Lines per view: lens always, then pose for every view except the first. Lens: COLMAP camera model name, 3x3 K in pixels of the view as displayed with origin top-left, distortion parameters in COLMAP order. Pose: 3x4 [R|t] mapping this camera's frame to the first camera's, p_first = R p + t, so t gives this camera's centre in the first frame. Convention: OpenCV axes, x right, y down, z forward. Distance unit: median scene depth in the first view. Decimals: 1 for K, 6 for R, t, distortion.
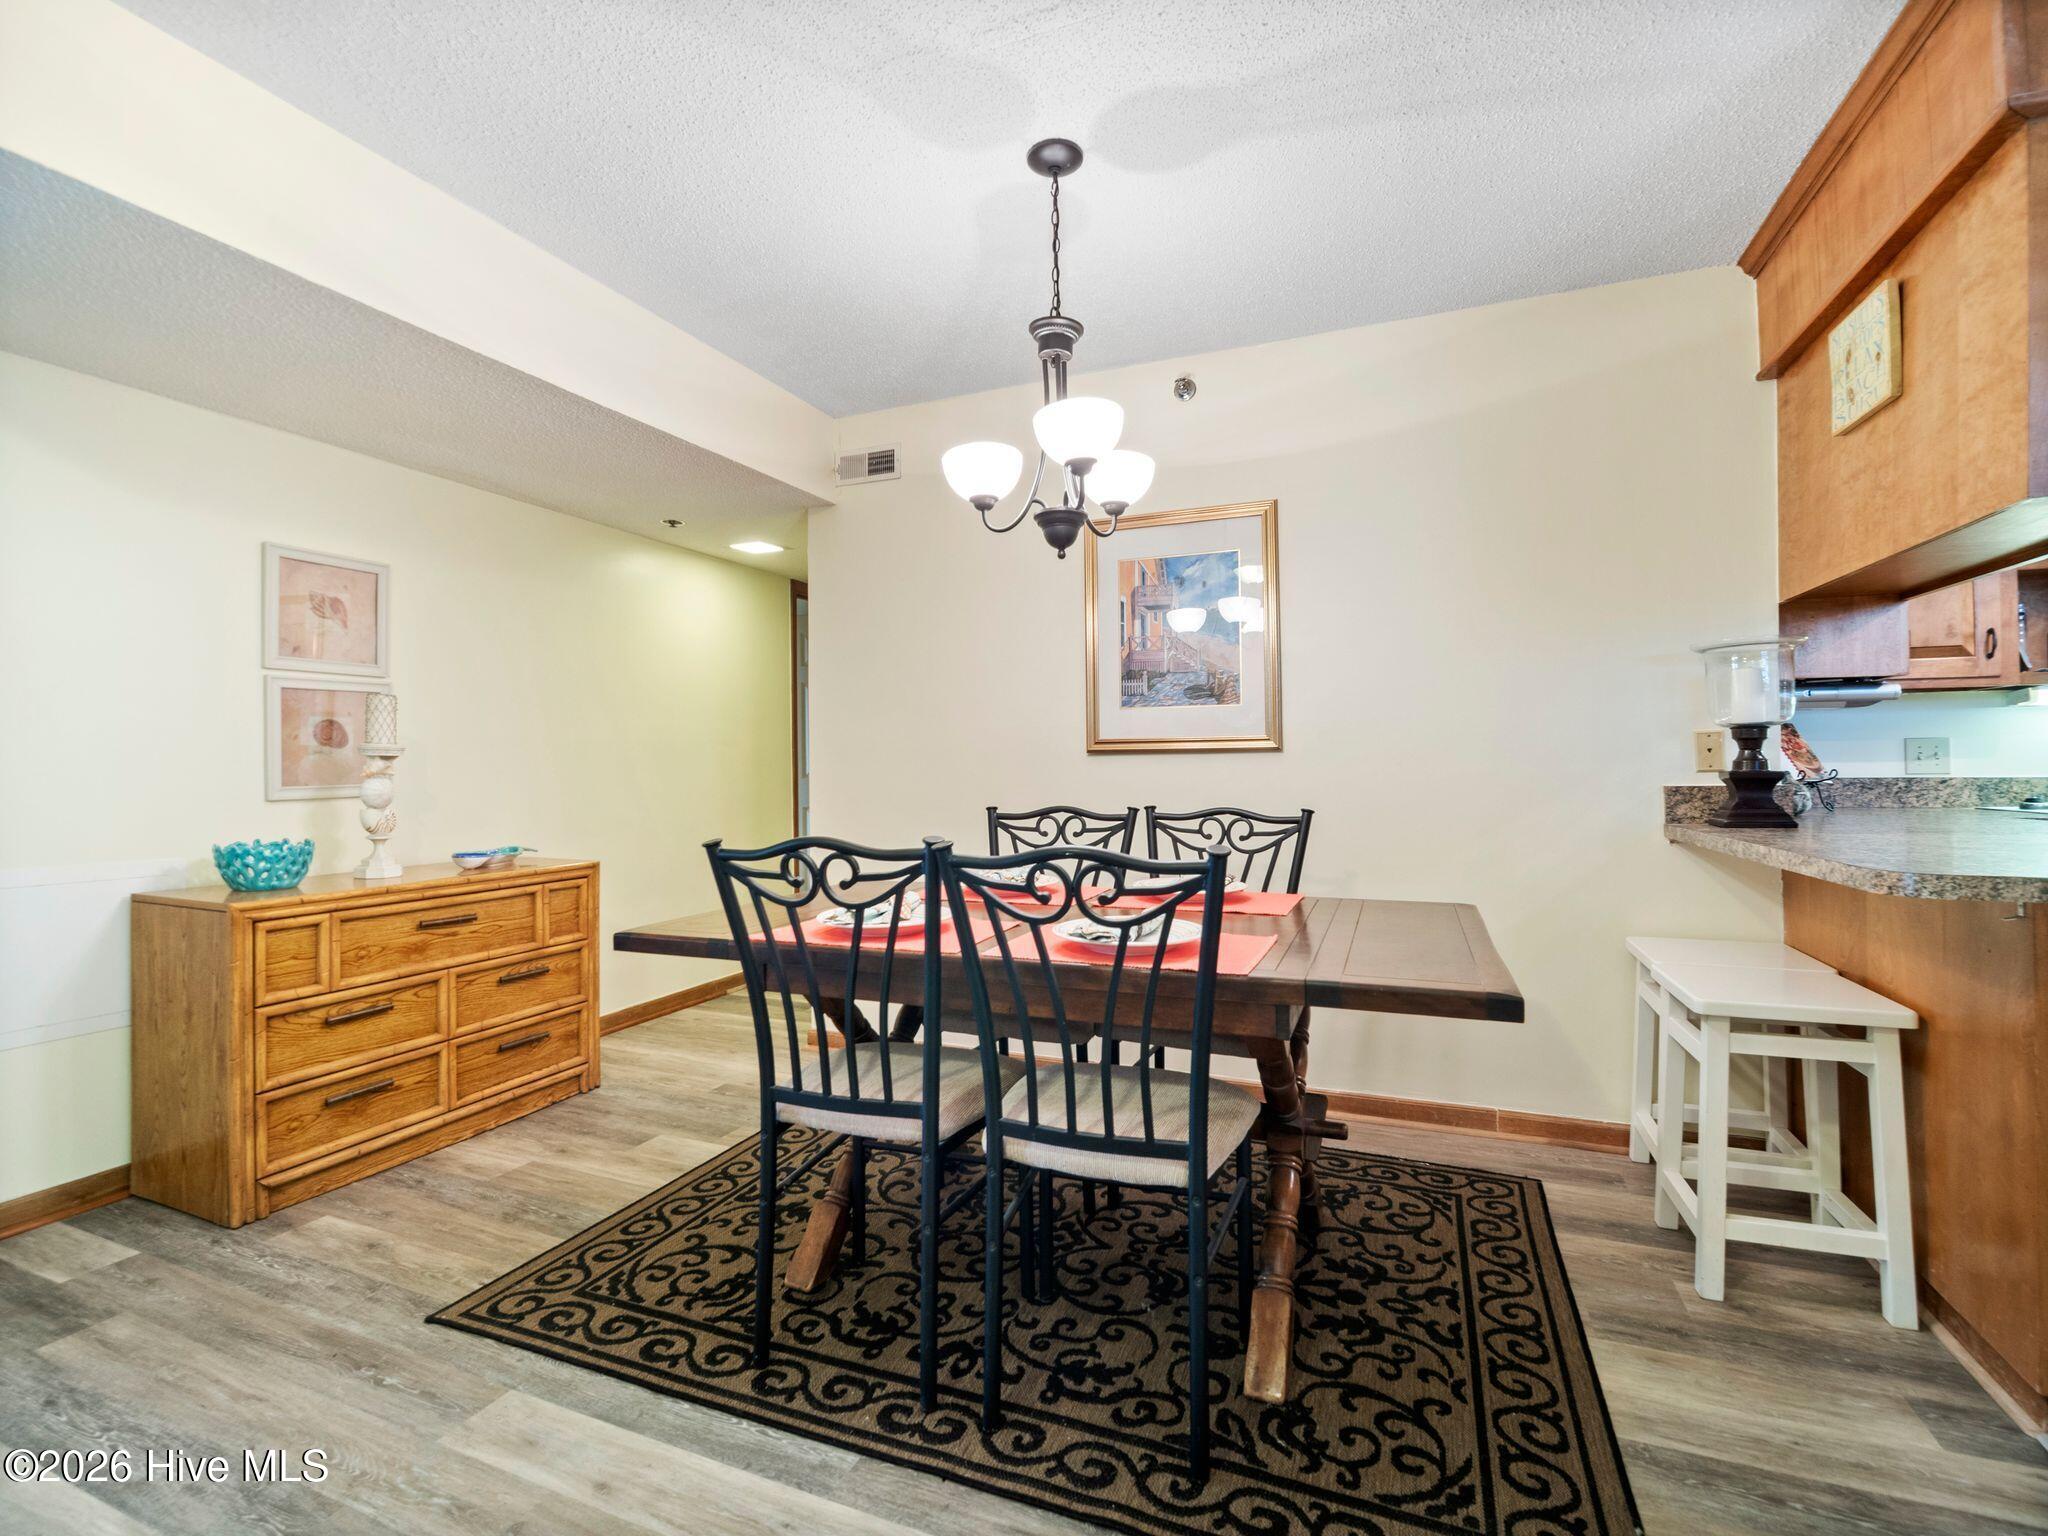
lens RADIAL K [[937.3, 0, 1027.7], [0, 937.3, 762.6], [0, 0, 1]] dist [-0.017614, 0.000814]
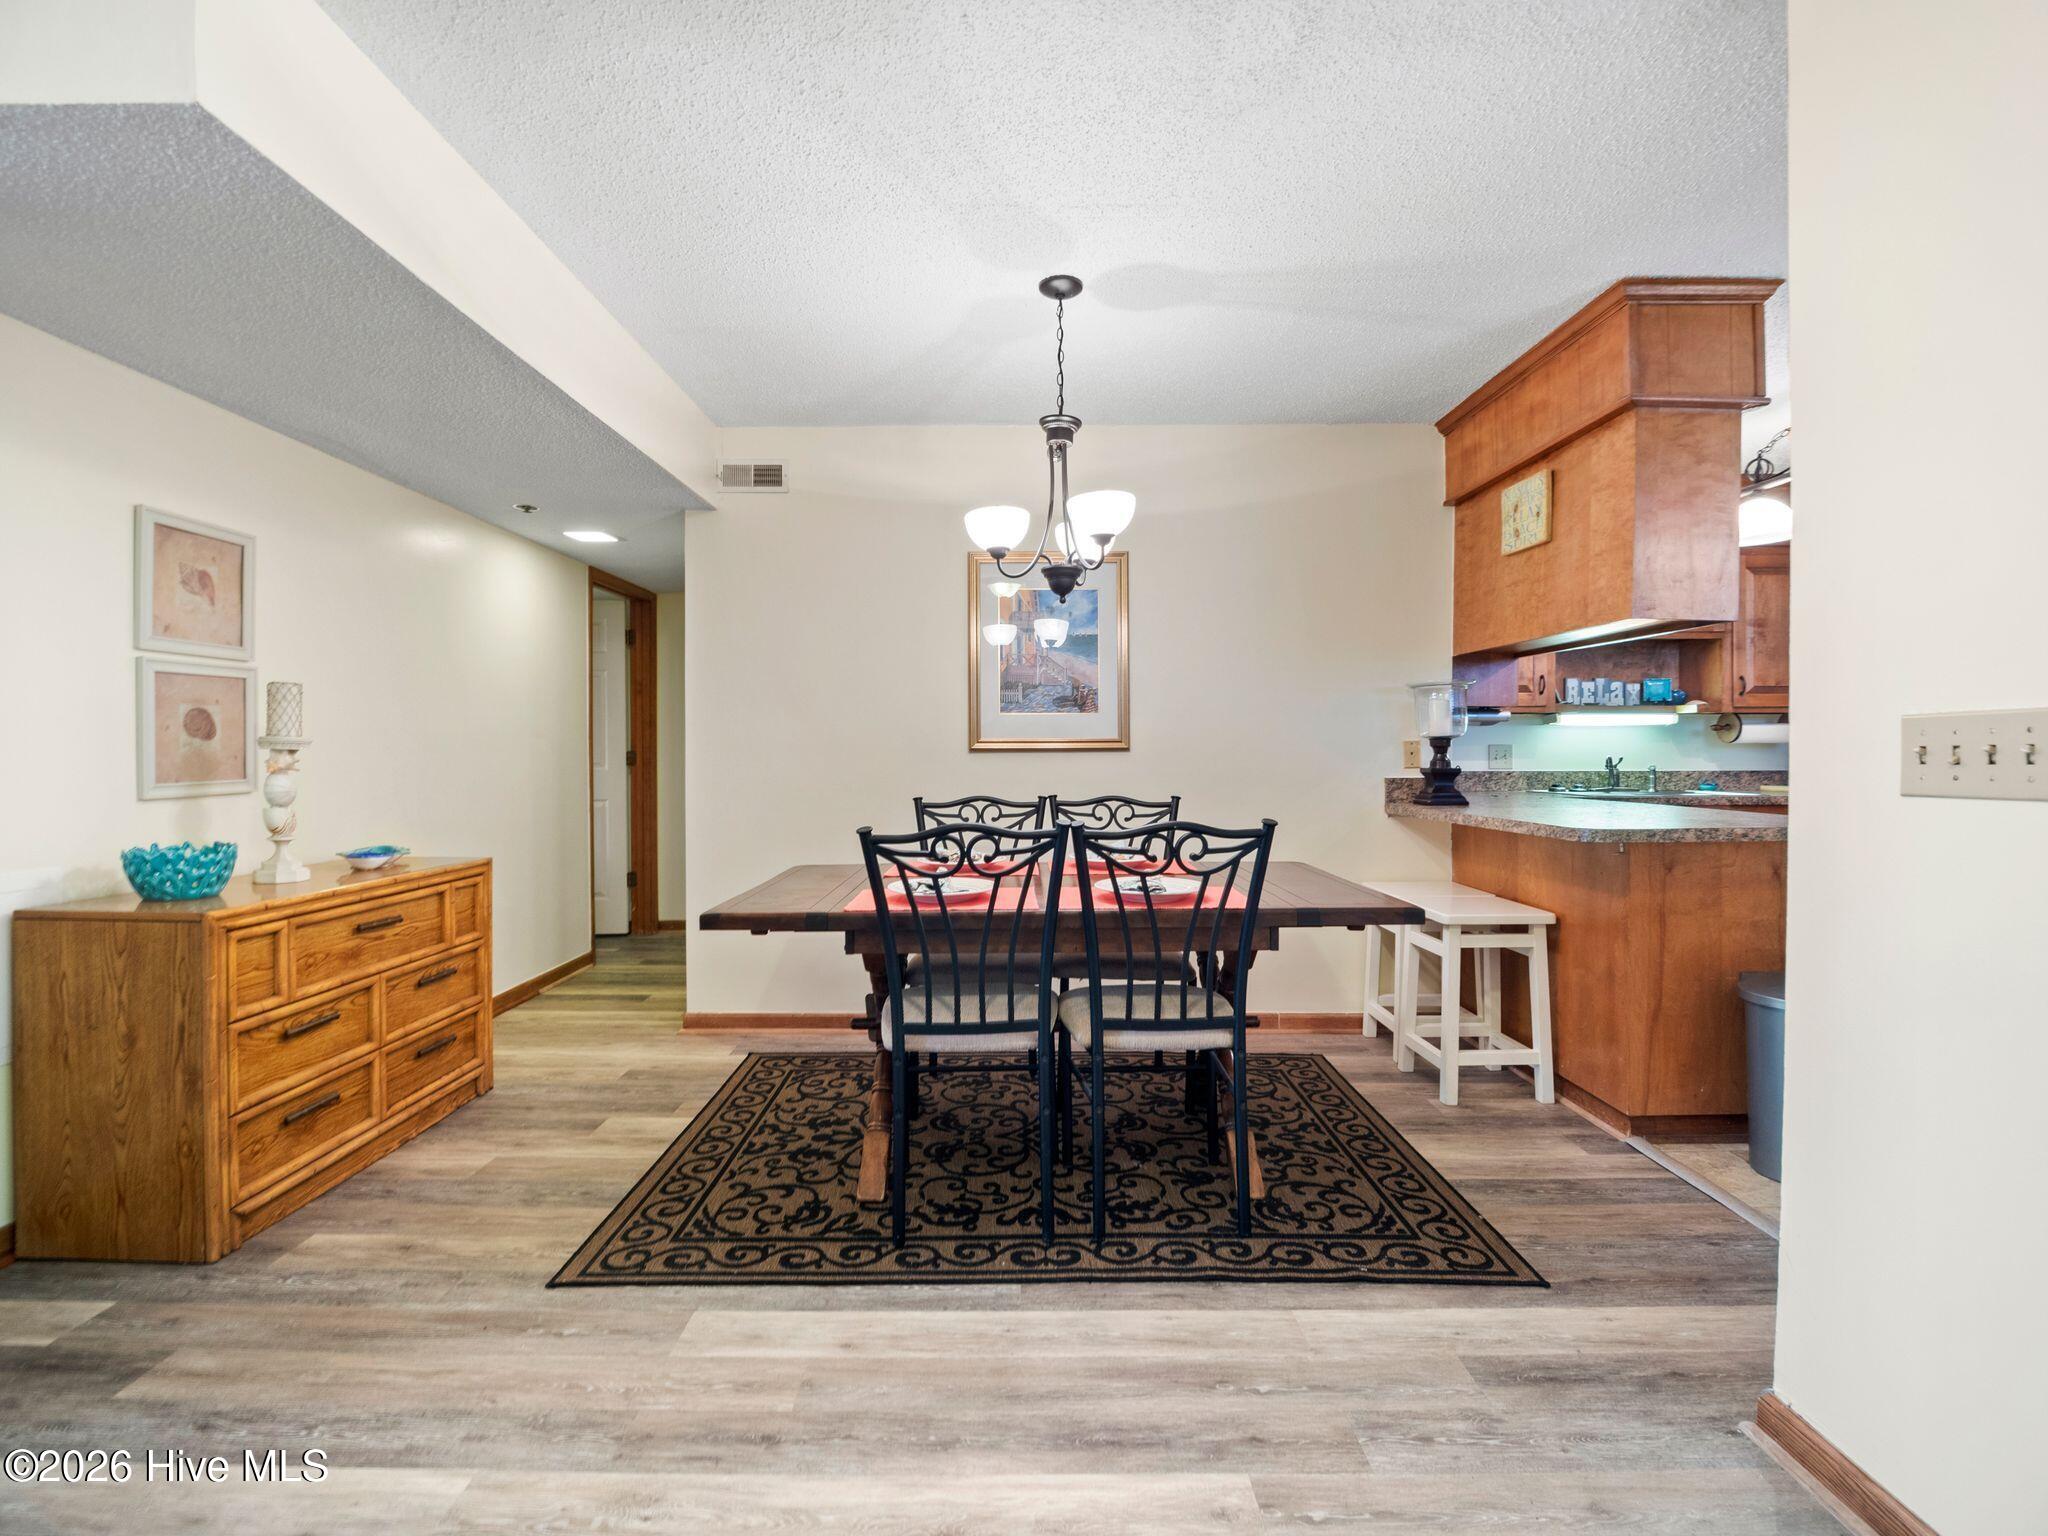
lens RADIAL K [[927.9, 0, 1024.0], [0, 927.9, 768.0], [0, 0, 1]] dist [-0.015111, -0.000040]
pose [[0.925516, 0.000497, 0.378708, -0.432612], [-0.007432, 0.999830, 0.016850, -0.011603], [-0.378635, -0.018409, 0.925363, -0.139359]]
